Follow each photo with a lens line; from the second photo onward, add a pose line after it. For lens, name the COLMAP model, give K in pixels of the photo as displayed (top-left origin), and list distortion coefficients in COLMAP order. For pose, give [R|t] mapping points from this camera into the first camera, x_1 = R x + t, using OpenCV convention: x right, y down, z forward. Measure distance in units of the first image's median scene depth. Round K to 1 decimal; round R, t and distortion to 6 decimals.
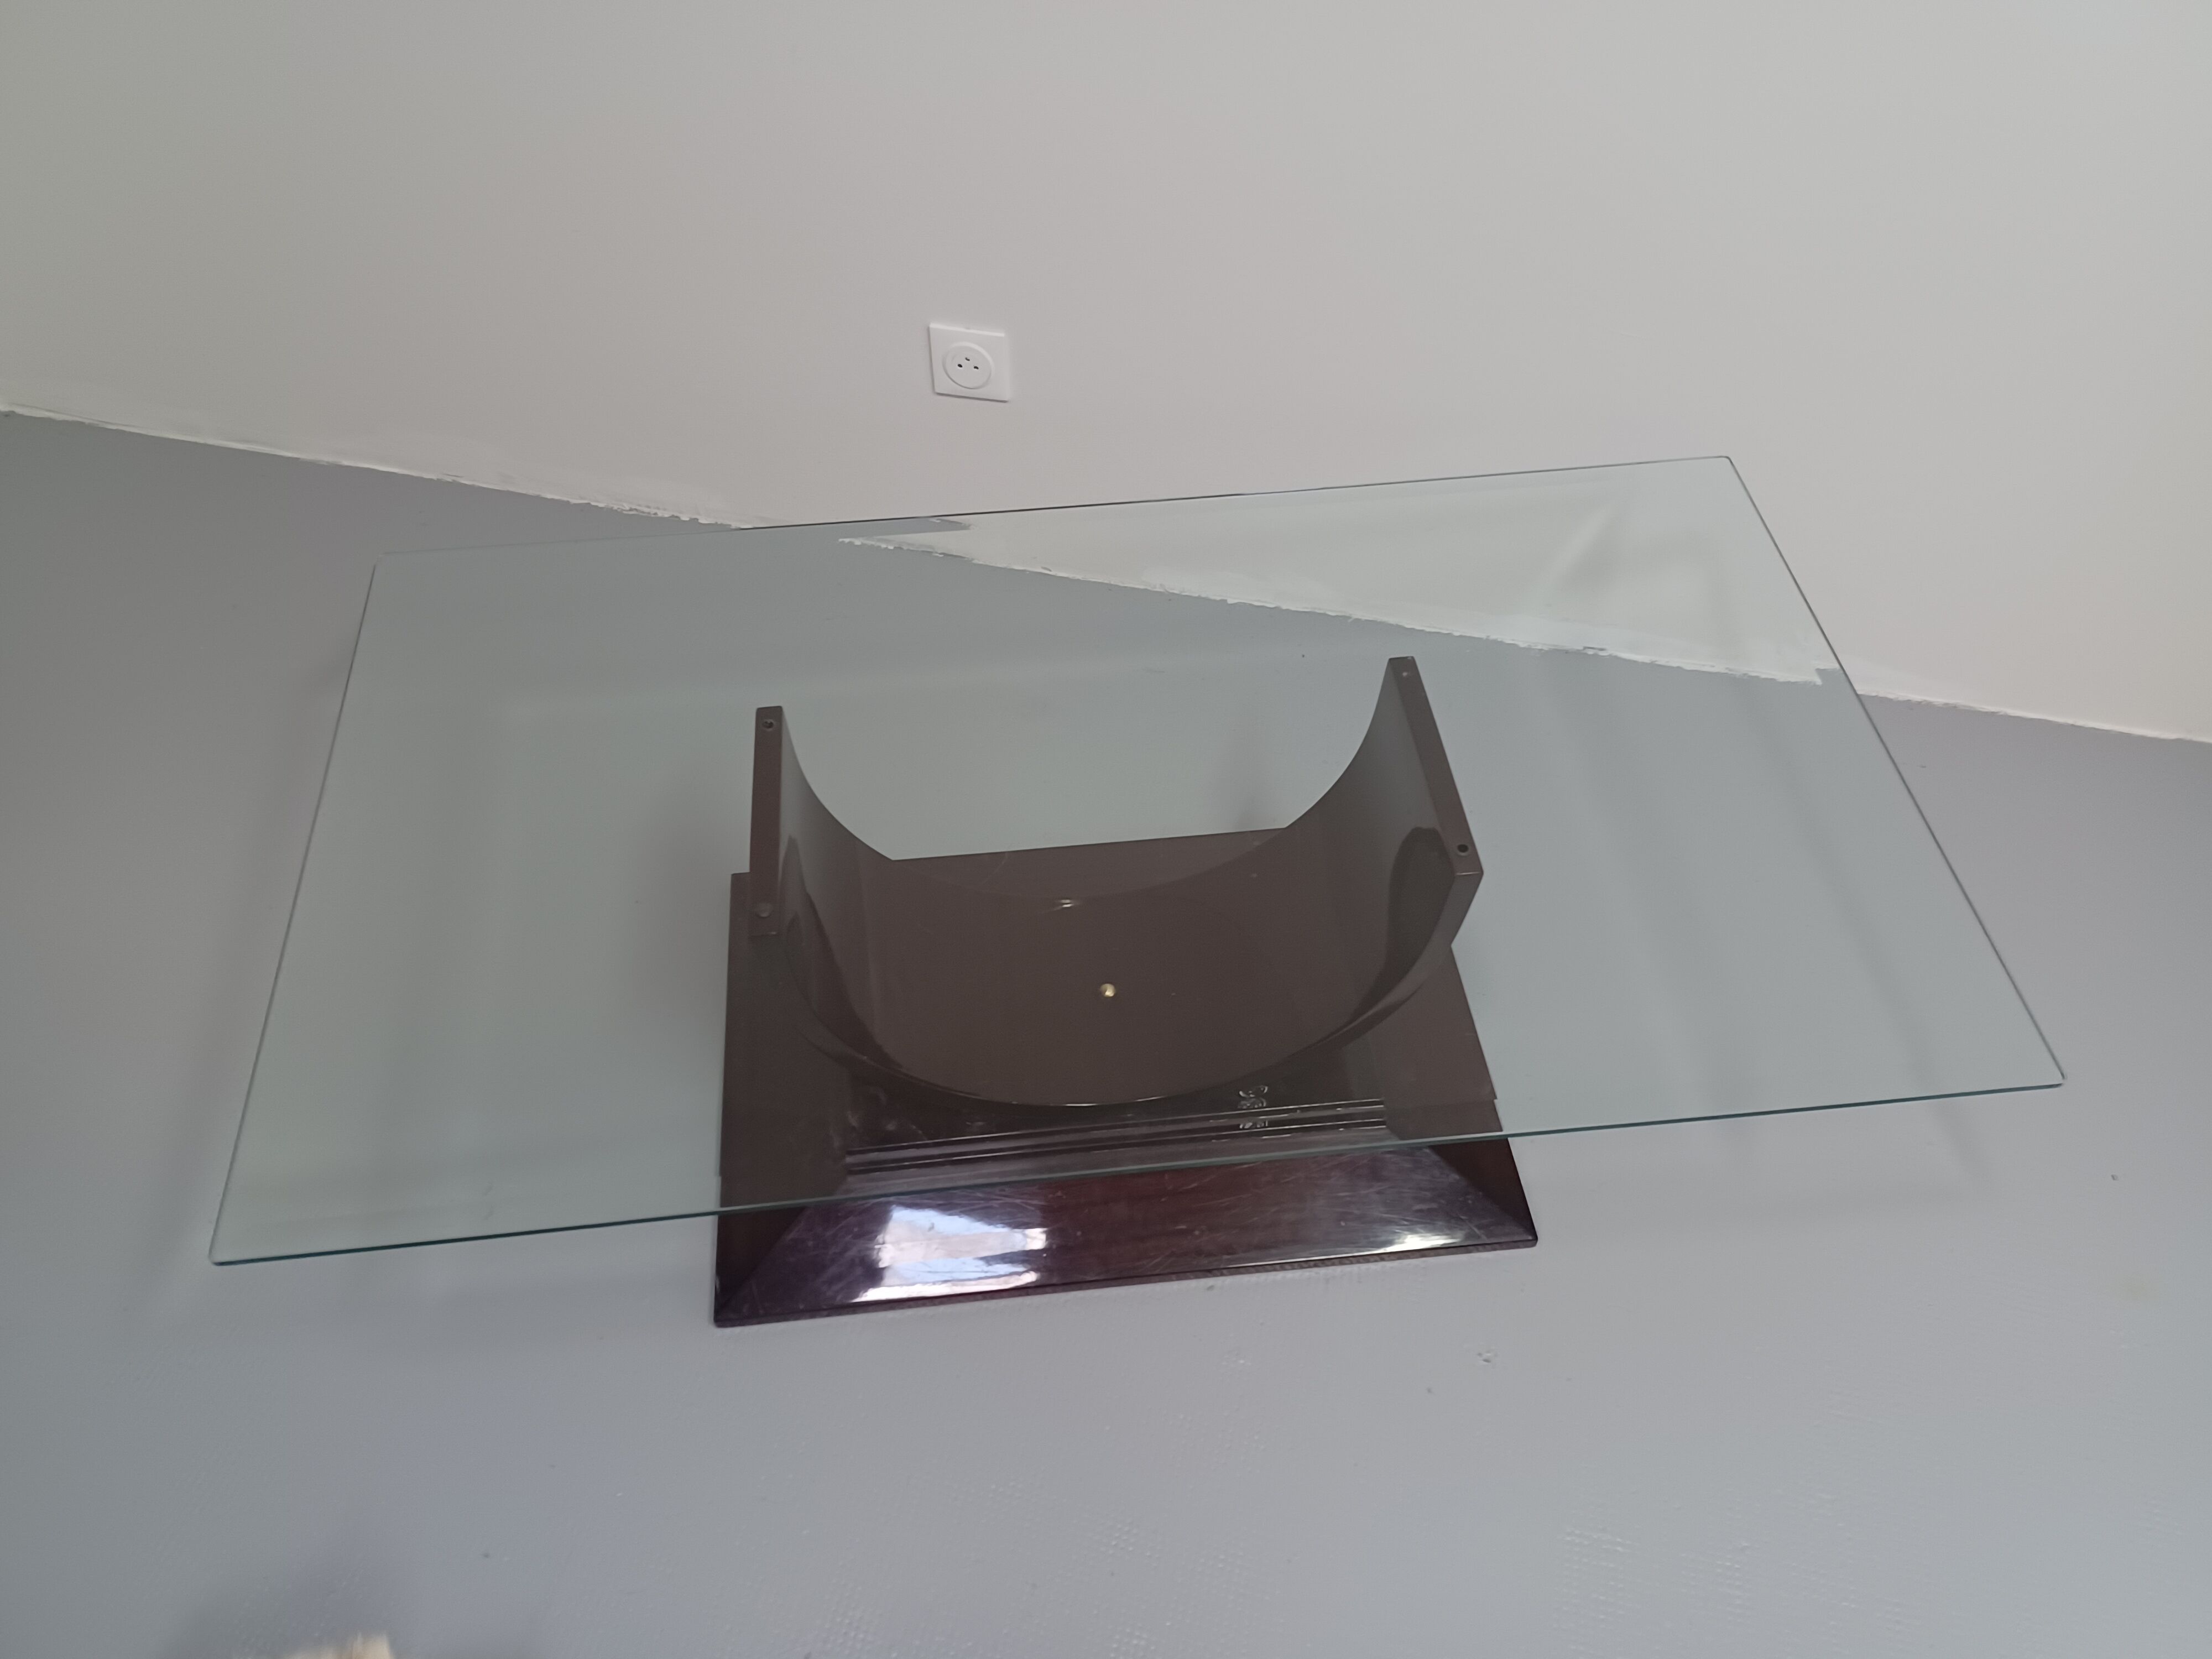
lens RADIAL K [[1581.3, 0, 1114.1], [0, 1581.3, 841.0], [0, 0, 1]] dist [0.072647, -0.065020]
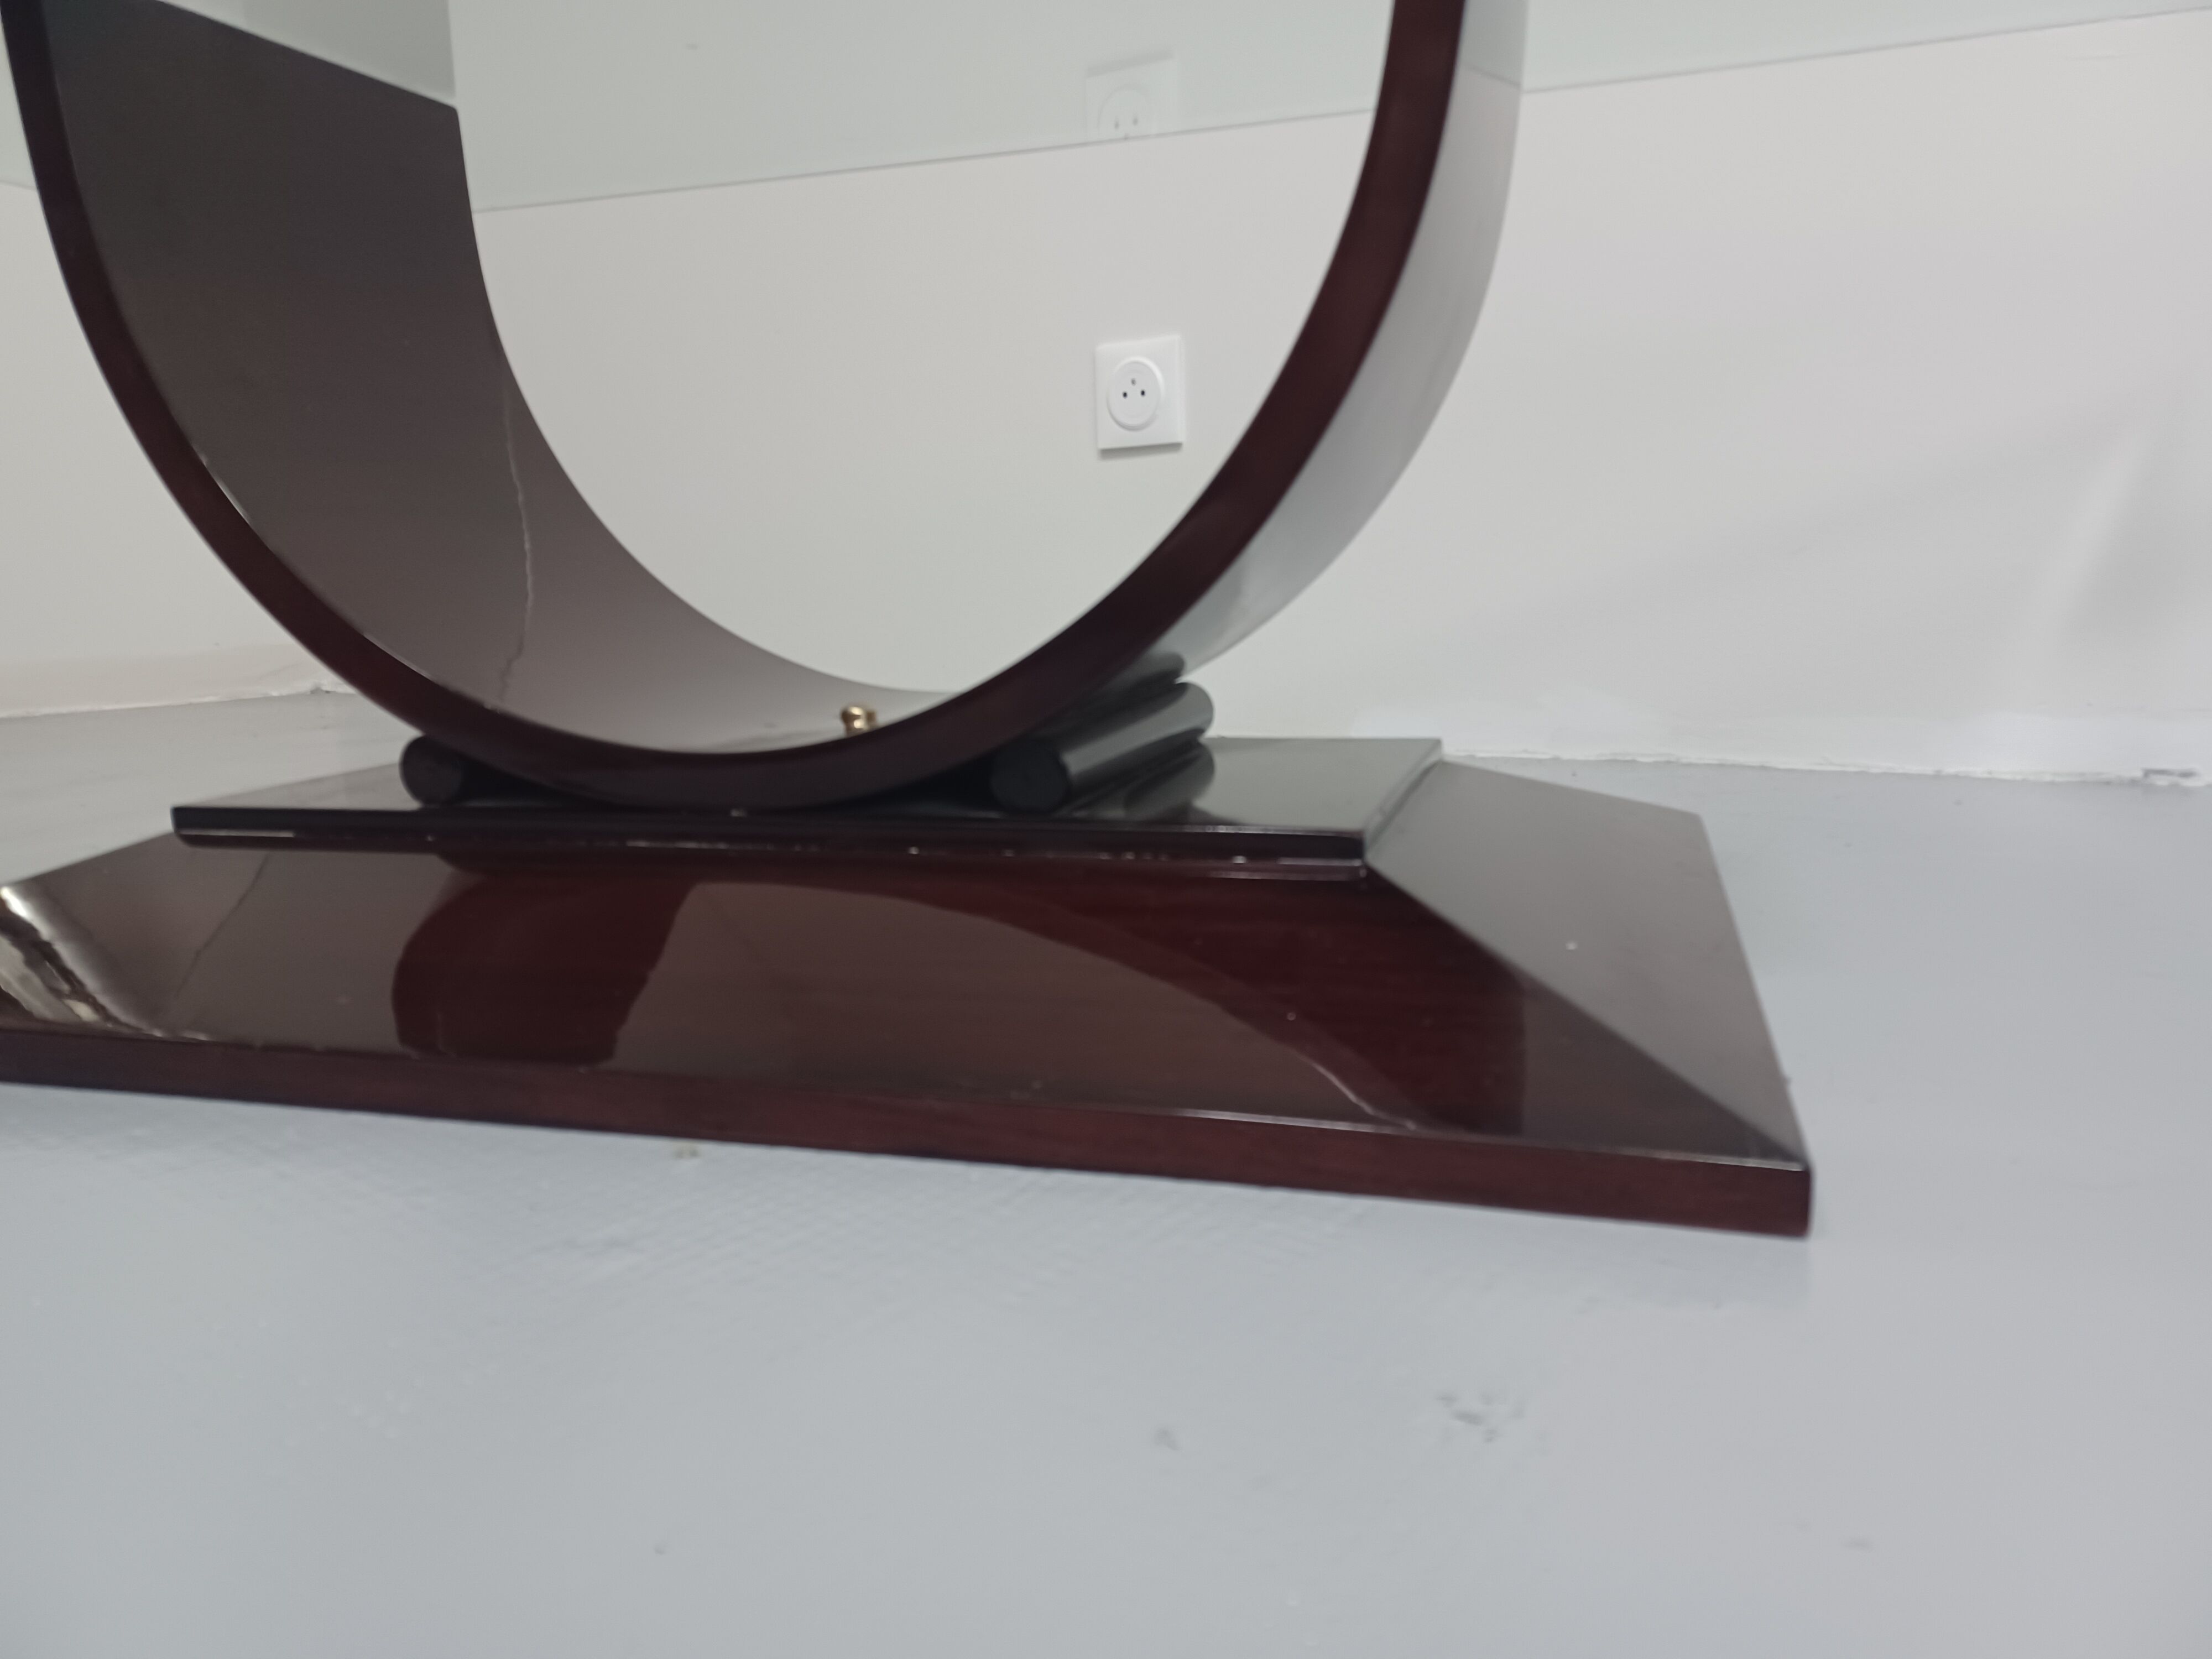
lens RADIAL K [[1581.3, 0, 1118.3], [0, 1581.3, 846.5], [0, 0, 1]] dist [0.072647, -0.065020]
pose [[0.914668, 0.038919, -0.402329, 0.211994], [-0.294941, 0.744873, -0.598476, 0.319569], [0.276392, 0.666070, 0.692790, 0.591891]]
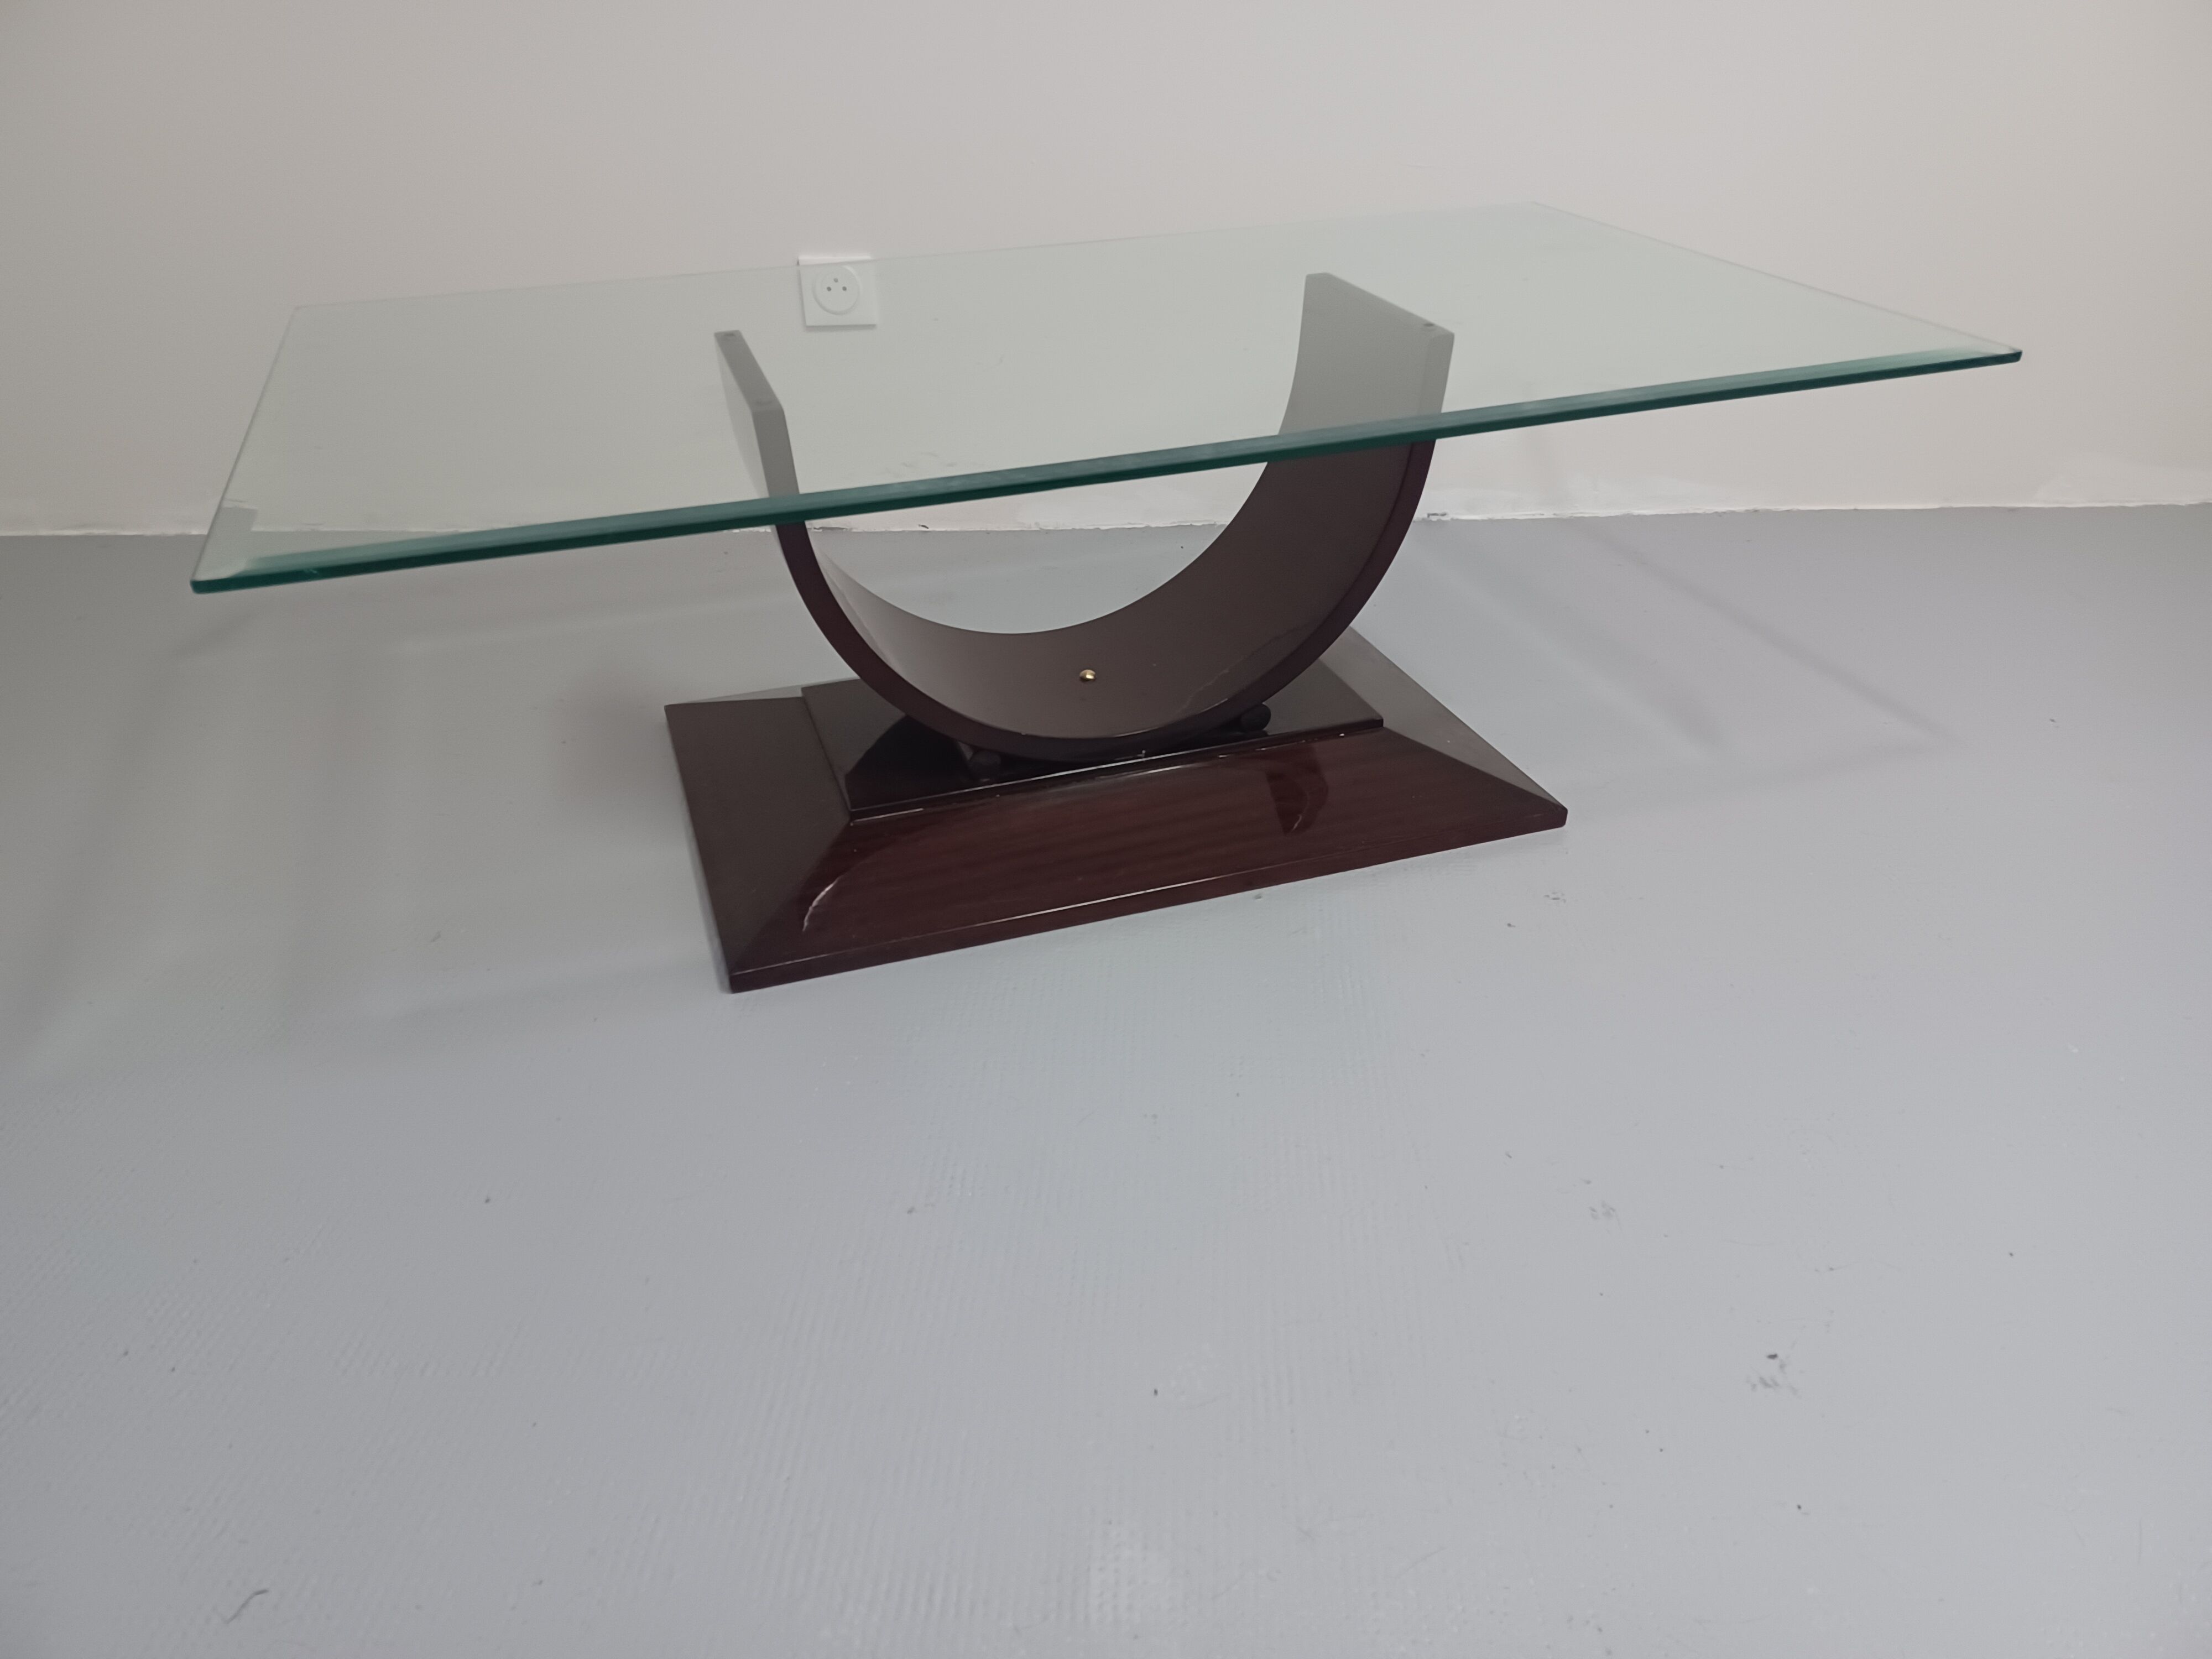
lens RADIAL K [[1581.3, 0, 1102.9], [0, 1581.3, 820.0], [0, 0, 1]] dist [0.072647, -0.065020]
pose [[0.976636, -0.124935, 0.174852, -0.147319], [0.181019, 0.916775, -0.356028, 0.439231], [-0.115820, 0.379361, 0.917971, 0.107674]]
